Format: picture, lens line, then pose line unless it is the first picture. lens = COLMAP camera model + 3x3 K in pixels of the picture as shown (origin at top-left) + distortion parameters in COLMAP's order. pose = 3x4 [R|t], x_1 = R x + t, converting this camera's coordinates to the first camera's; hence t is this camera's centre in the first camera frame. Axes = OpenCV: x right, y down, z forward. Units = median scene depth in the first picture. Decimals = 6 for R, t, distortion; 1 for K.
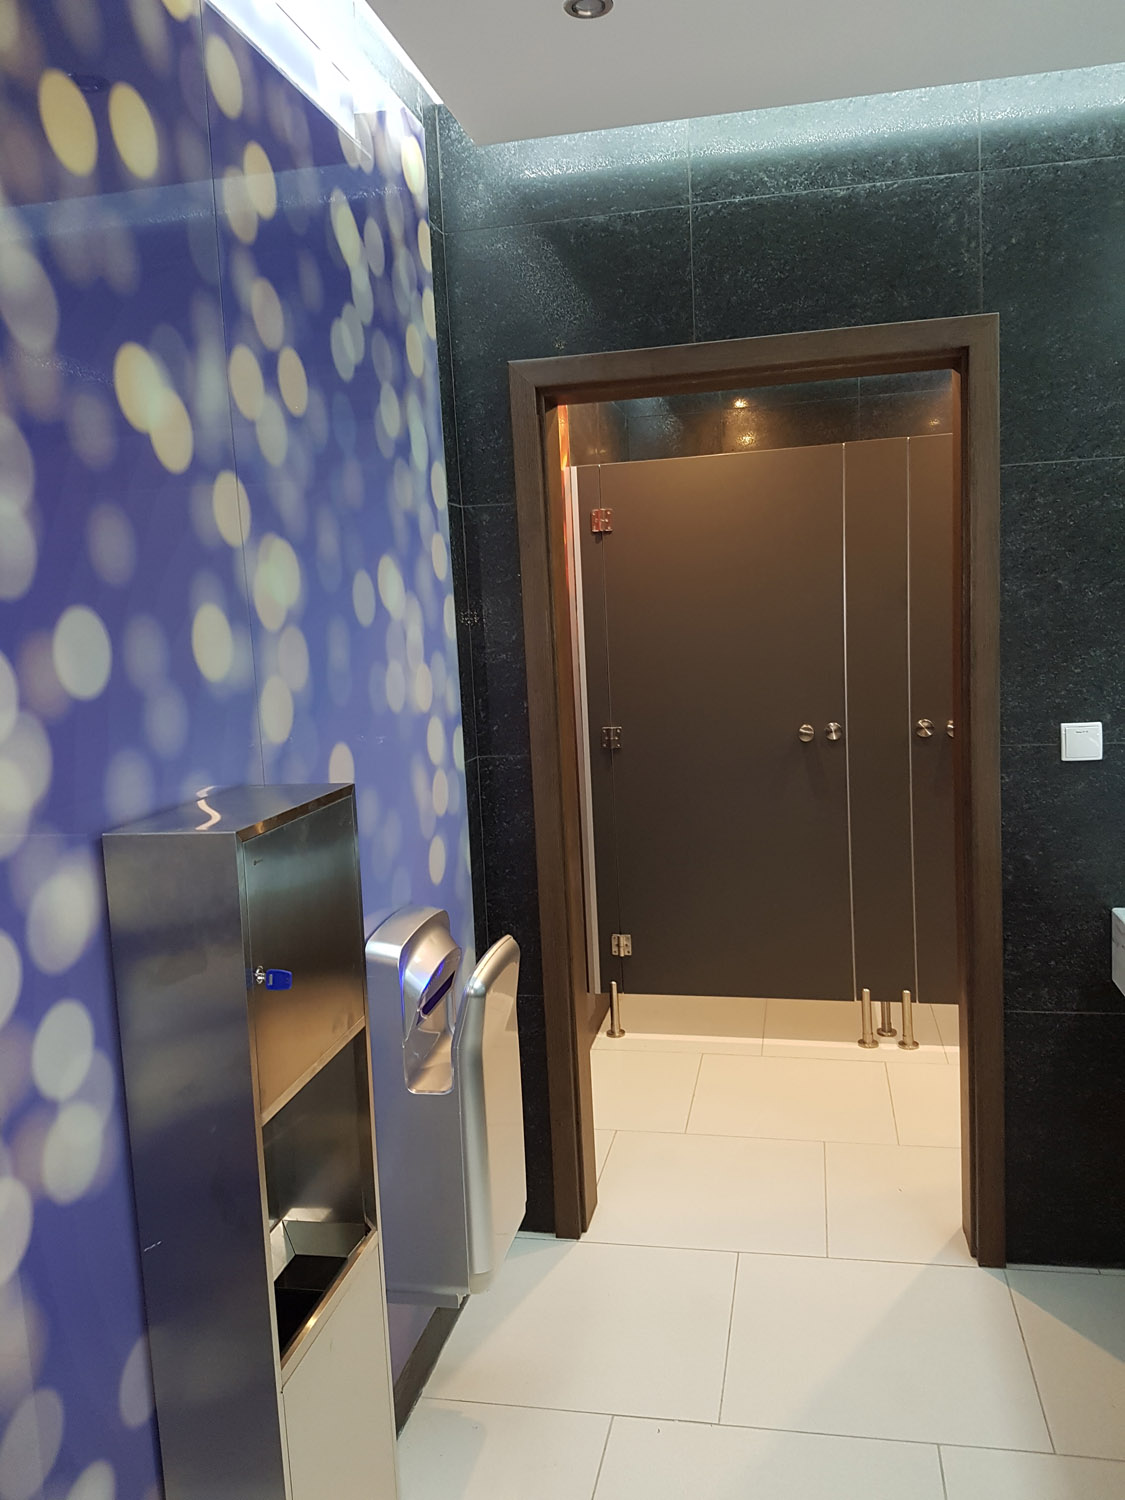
lens RADIAL K [[1163.2, 0, 579.0], [0, 1163.2, 754.4], [0, 0, 1]] dist [0.218204, -0.467906]
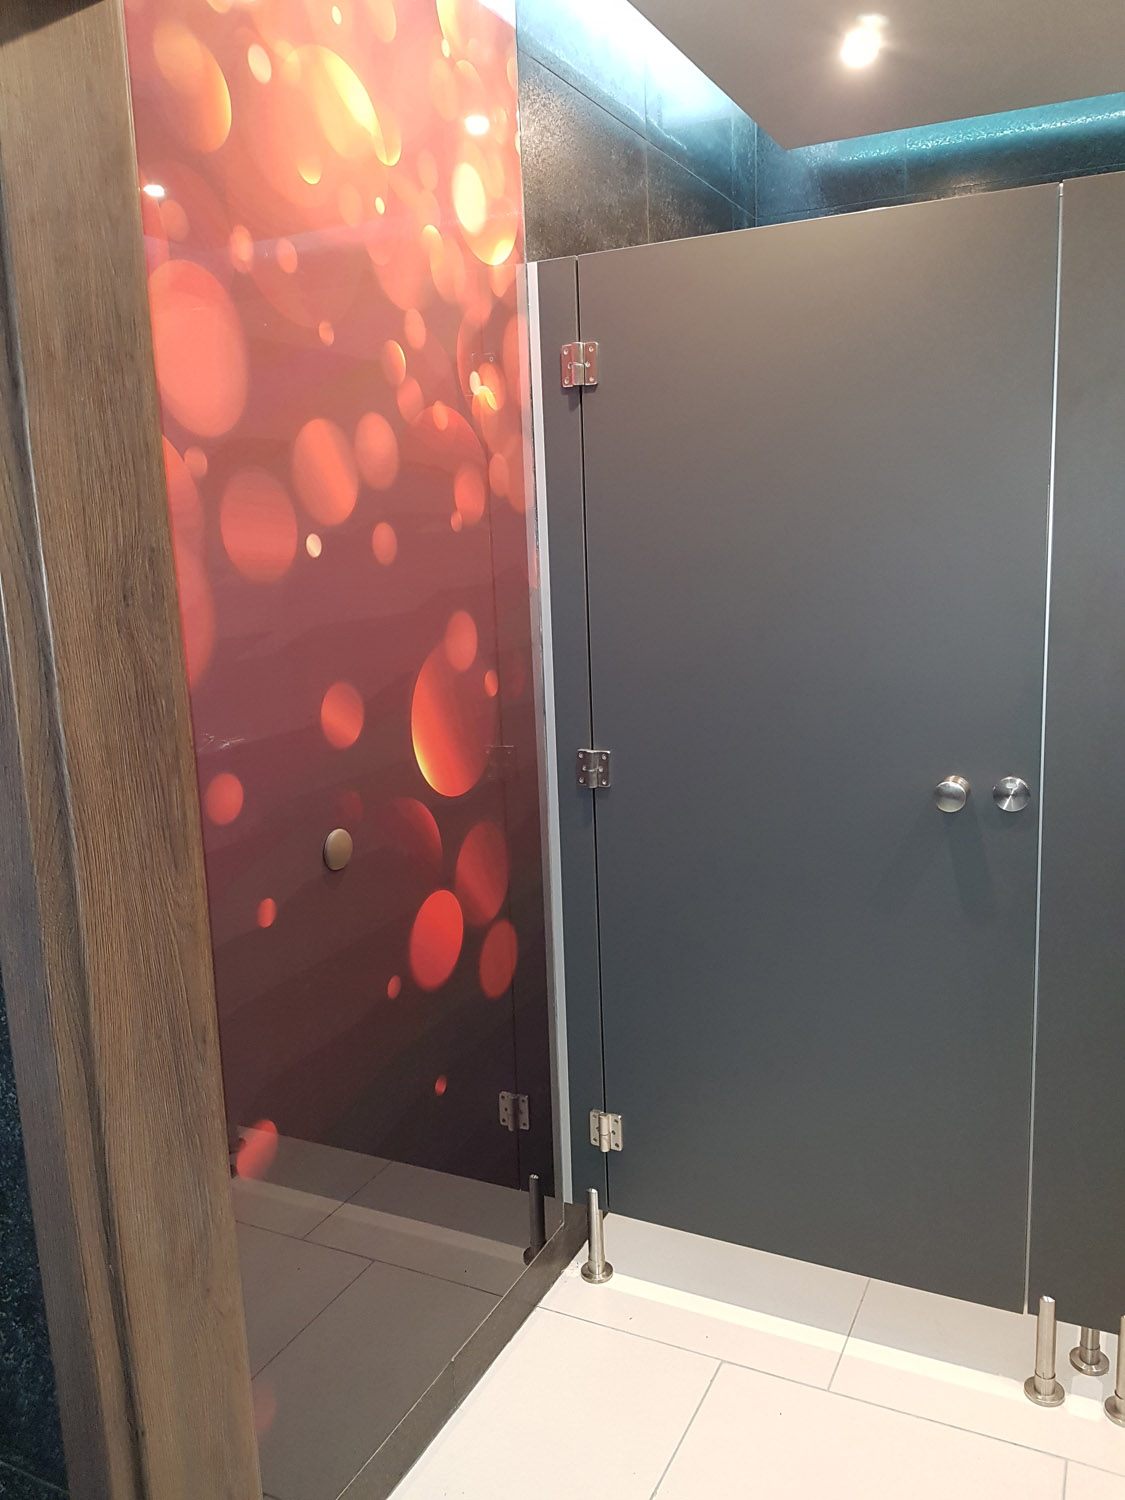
lens RADIAL K [[1182.1, 0, 562.5], [0, 1182.1, 750.0], [0, 0, 1]] dist [0.097813, -0.162488]
pose [[0.967170, 0.058646, -0.247272, 0.259953], [-0.041311, 0.996348, 0.074725, -0.110719], [0.250752, -0.062057, 0.966060, 0.781726]]
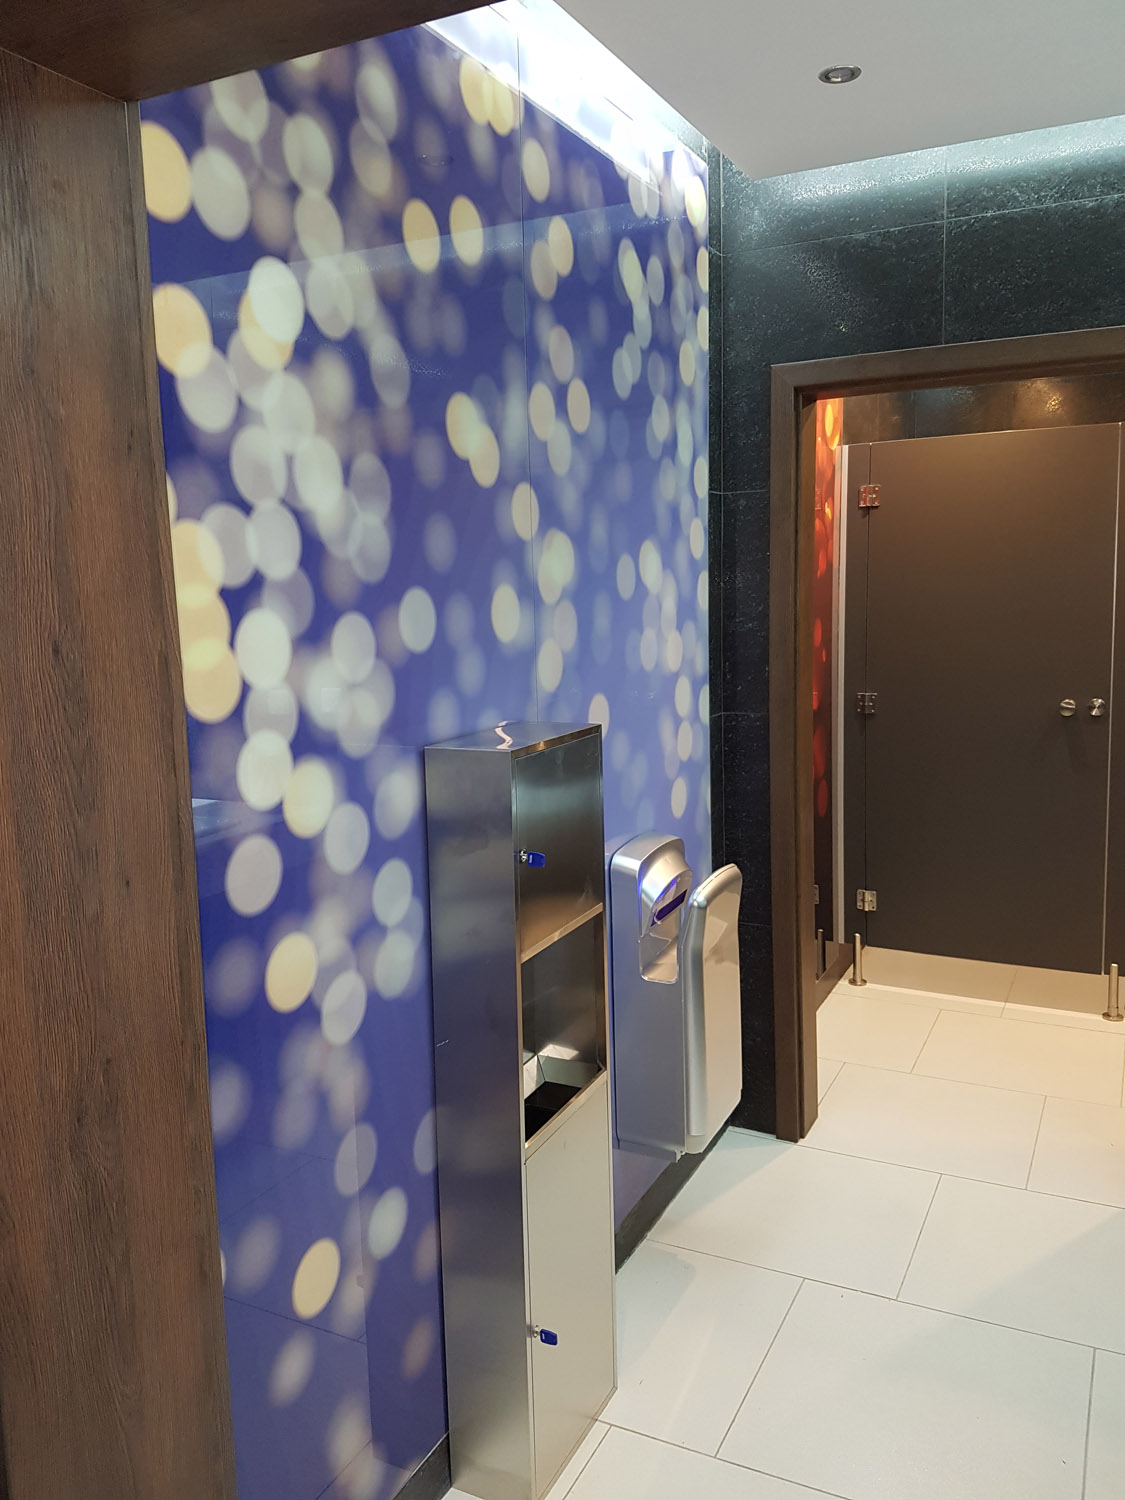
lens RADIAL K [[1164.5, 0, 562.5], [0, 1164.5, 750.0], [0, 0, 1]] dist [0.138043, -0.233793]
pose [[0.964992, 0.058049, -0.255775, 0.061791], [-0.050449, 0.998071, 0.036180, 0.005520], [0.257382, -0.022010, 0.966059, -0.162582]]
